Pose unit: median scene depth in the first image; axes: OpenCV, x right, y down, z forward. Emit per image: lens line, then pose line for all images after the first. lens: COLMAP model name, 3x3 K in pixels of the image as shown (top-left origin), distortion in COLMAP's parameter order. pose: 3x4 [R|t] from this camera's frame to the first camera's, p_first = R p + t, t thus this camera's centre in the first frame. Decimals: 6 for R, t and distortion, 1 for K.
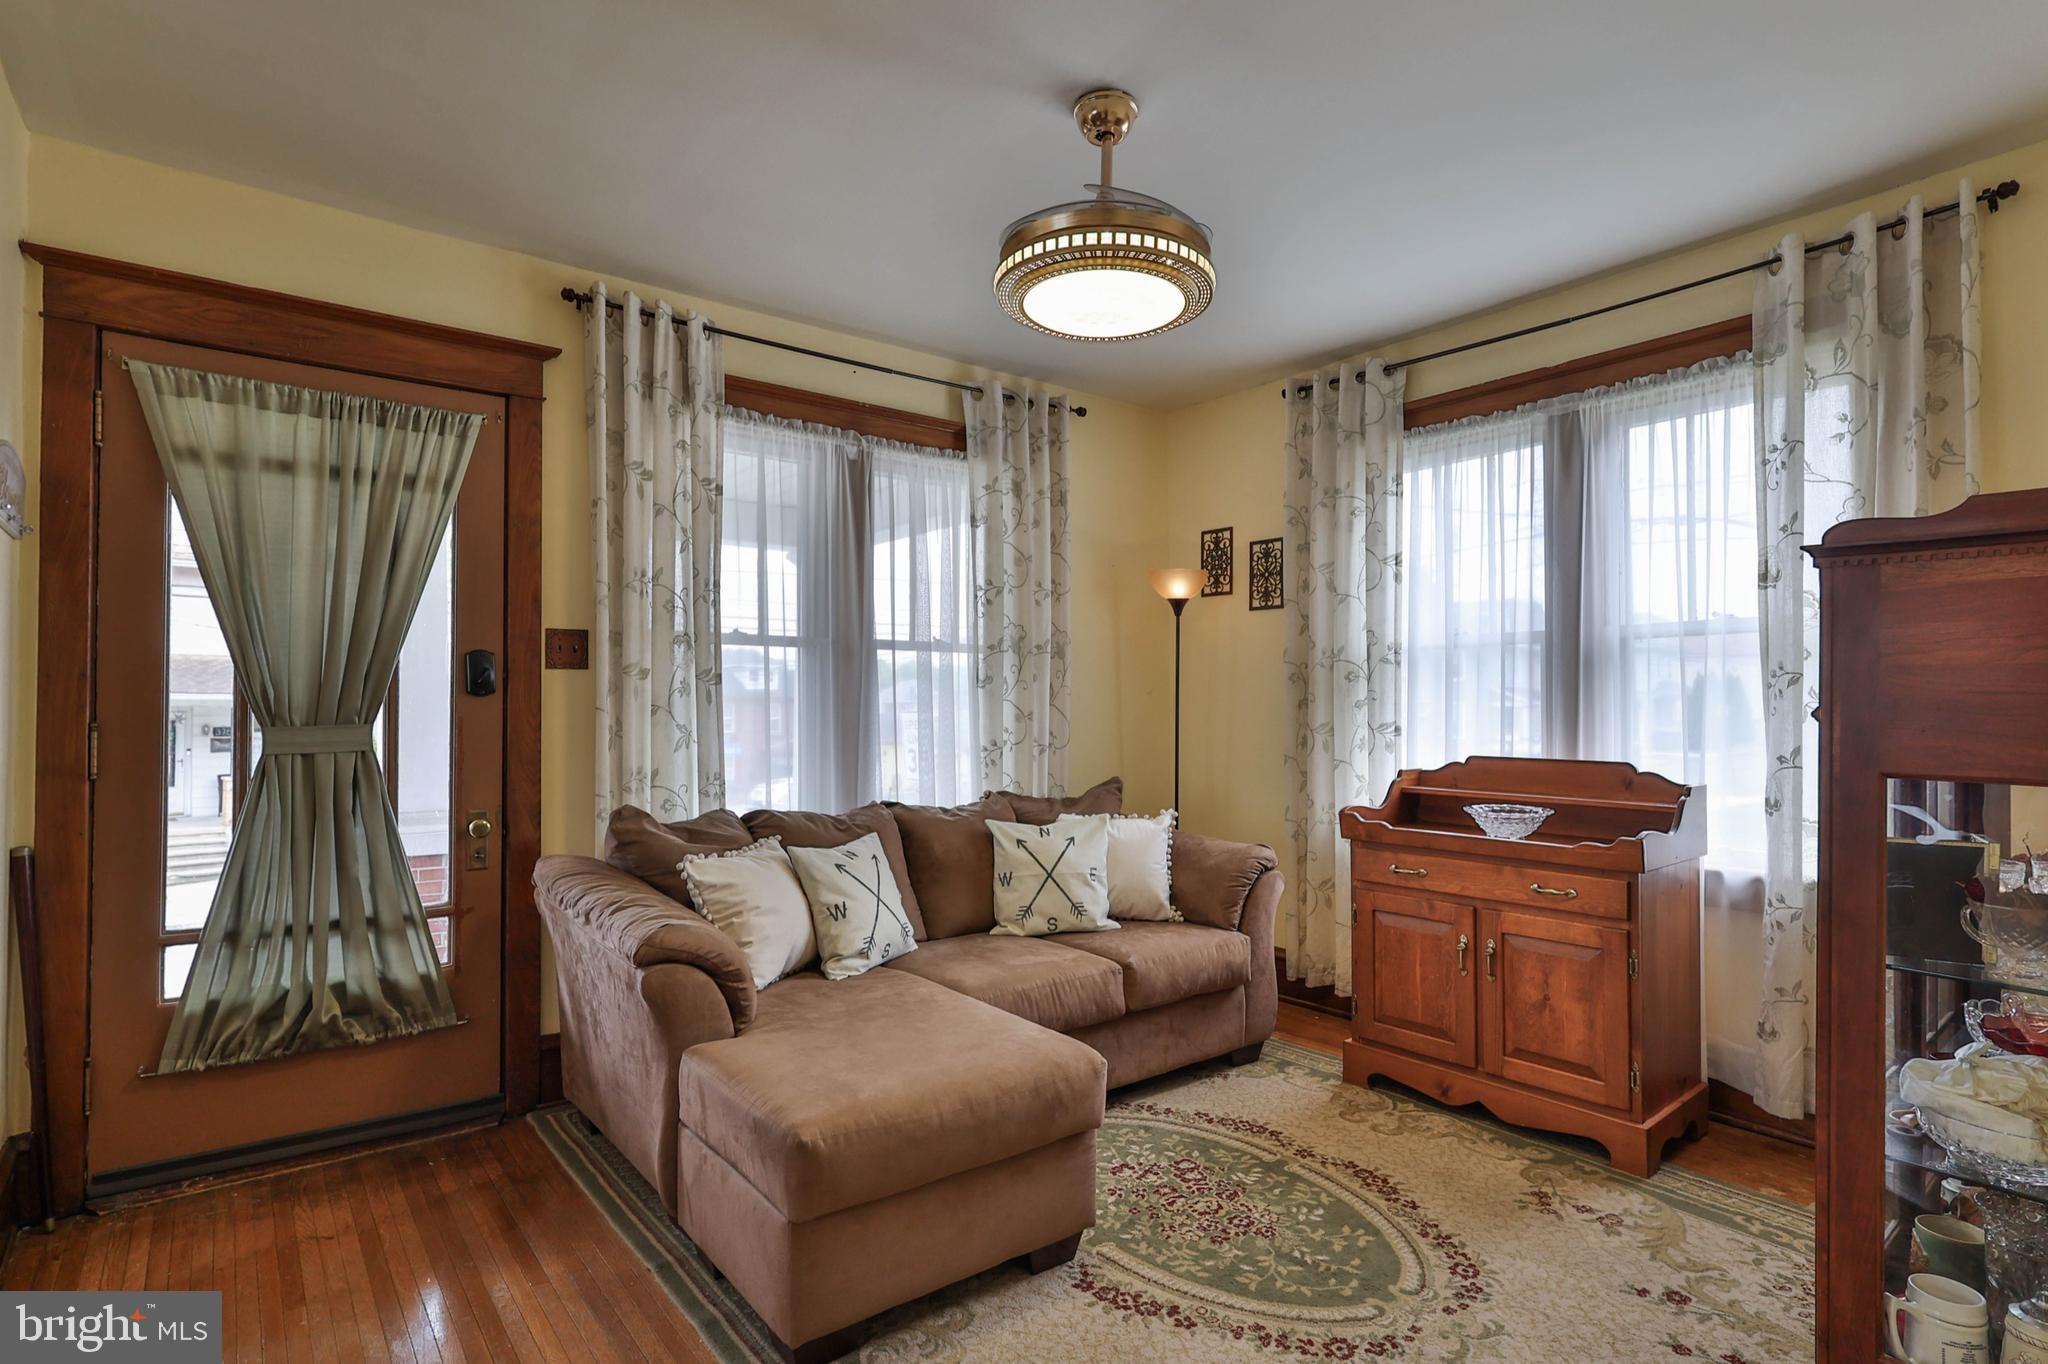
lens RADIAL K [[1012.0, 0, 1022.4], [0, 1012.0, 685.1], [0, 0, 1]] dist [-0.000072, 0.000972]
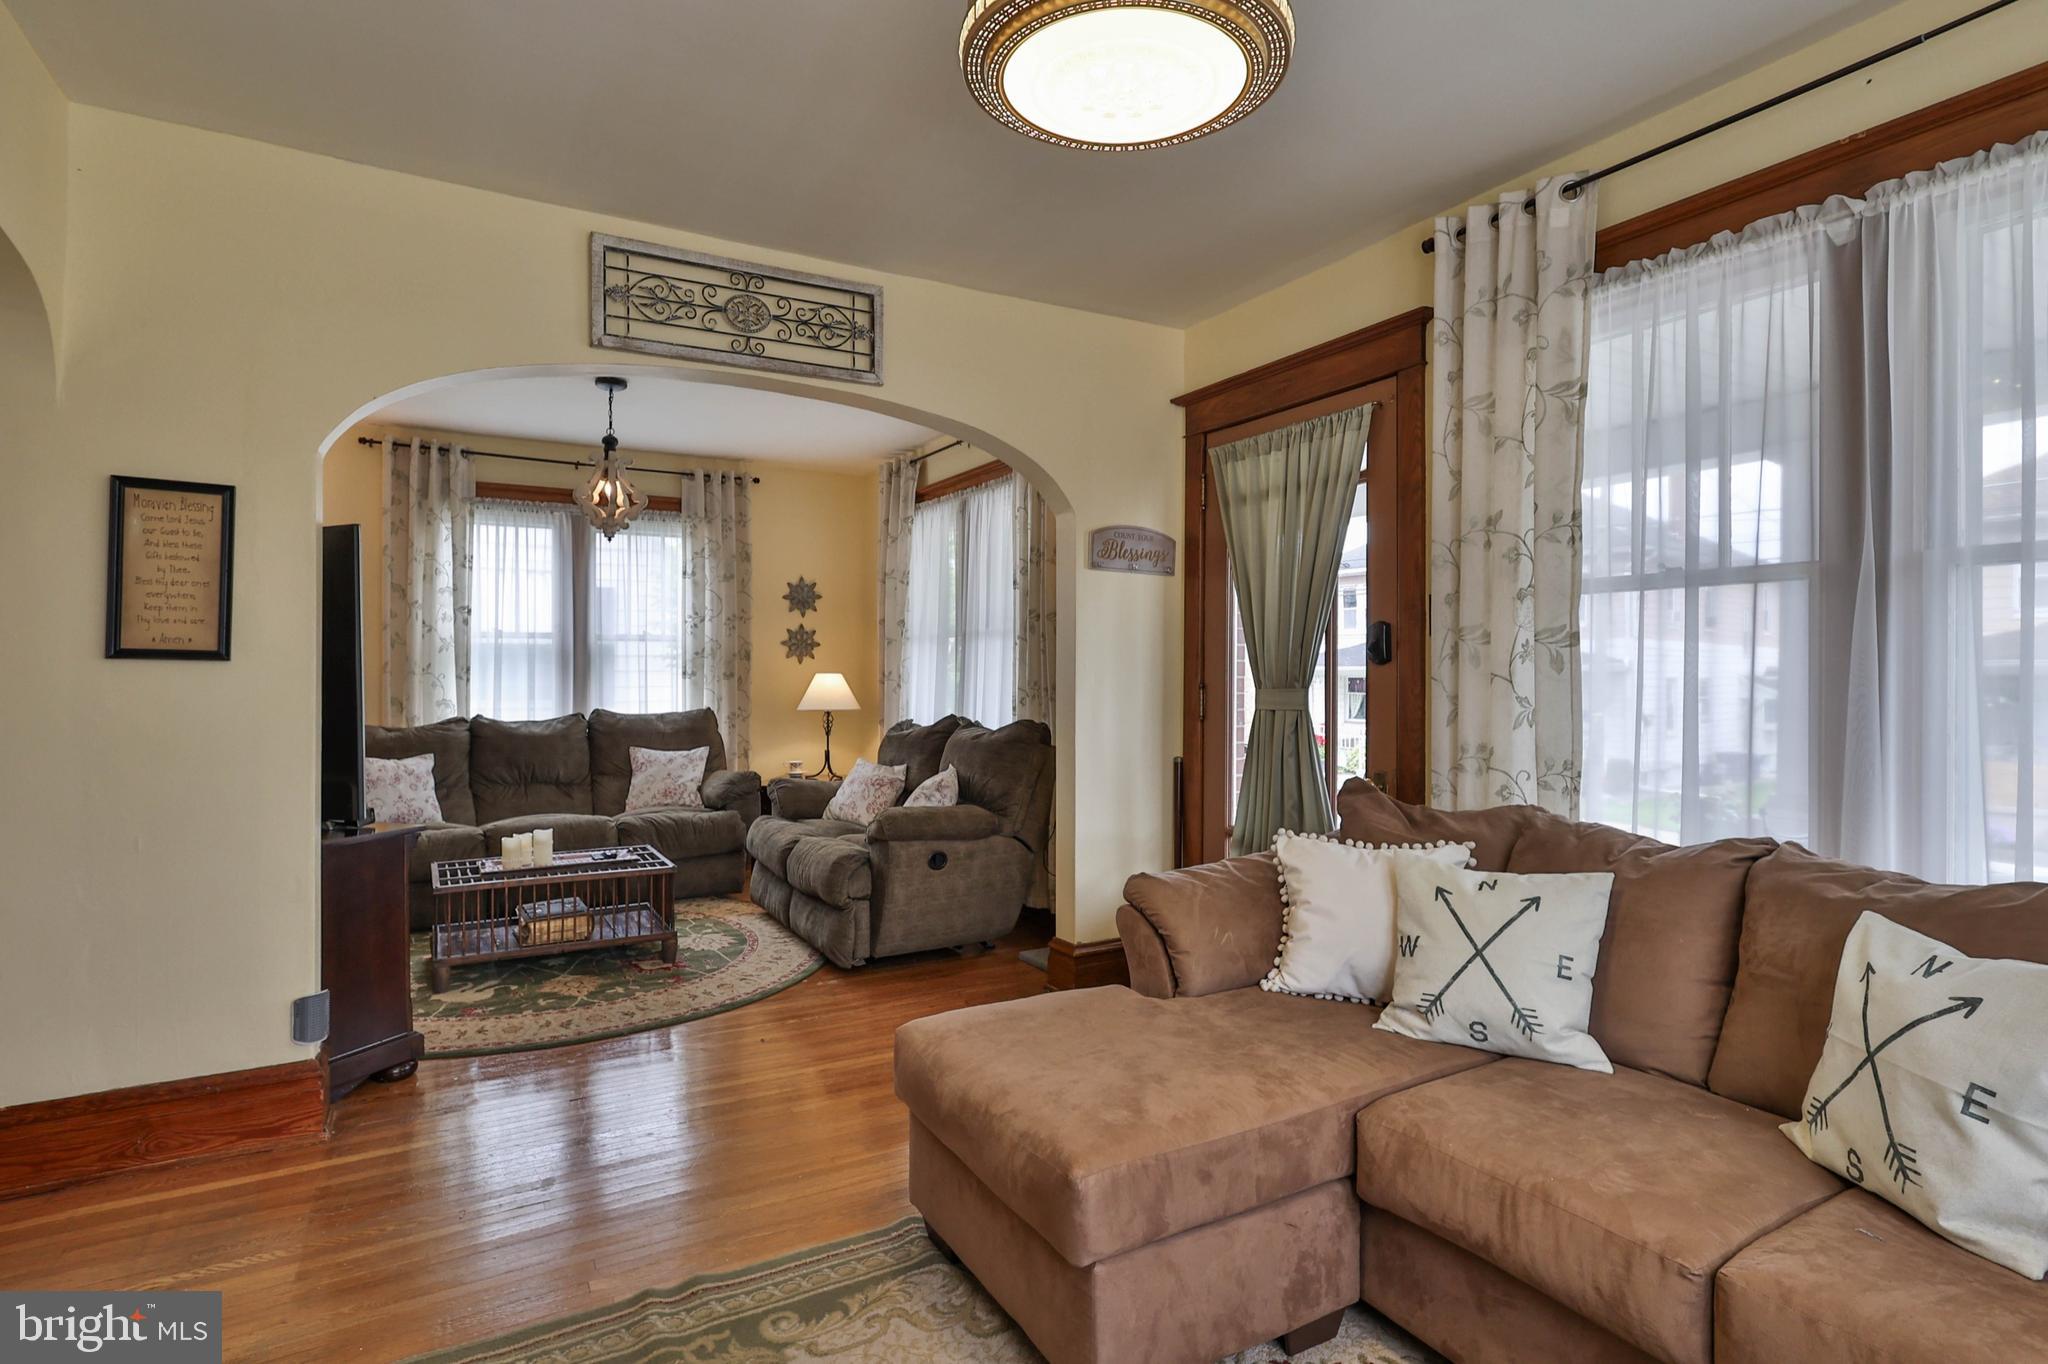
lens RADIAL K [[1012.0, 0, 1030.6], [0, 1012.0, 669.7], [0, 0, 1]] dist [-0.000072, 0.000972]
pose [[-0.119943, -0.006191, -0.992762, 0.555838], [0.013009, 0.999885, -0.007807, 0.018787], [0.992696, -0.013851, -0.119848, 0.750204]]
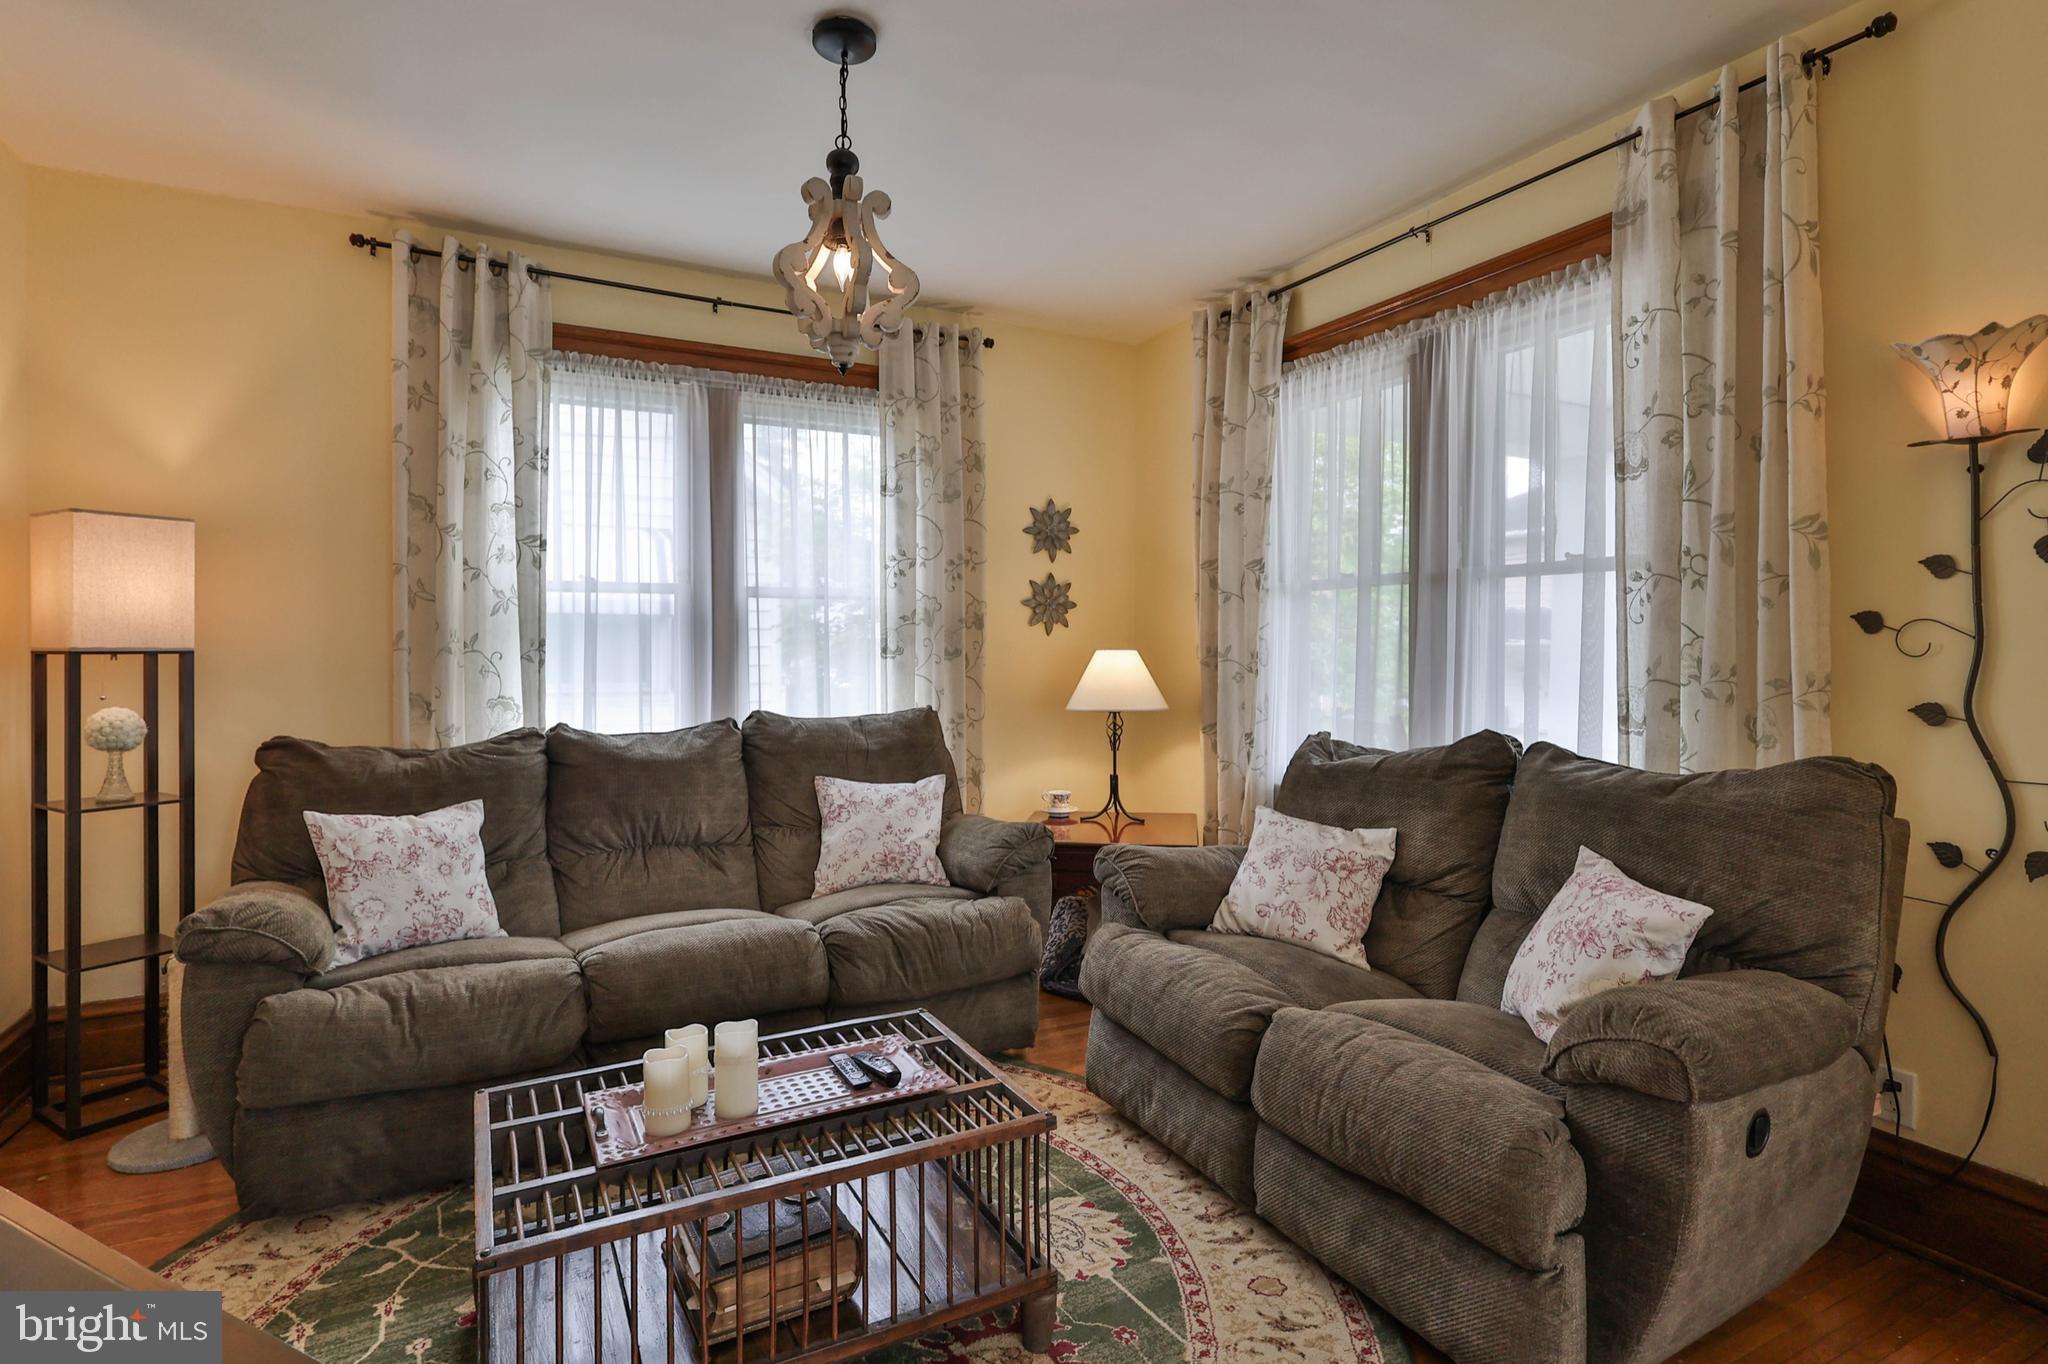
lens RADIAL K [[1012.0, 0, 1050.6], [0, 1012.0, 648.4], [0, 0, 1]] dist [-0.000072, 0.000972]
pose [[-0.145856, -0.003314, -0.989300, 0.303241], [0.015442, 0.999865, -0.005626, 0.015329], [0.989185, -0.016097, -0.145785, 0.559274]]
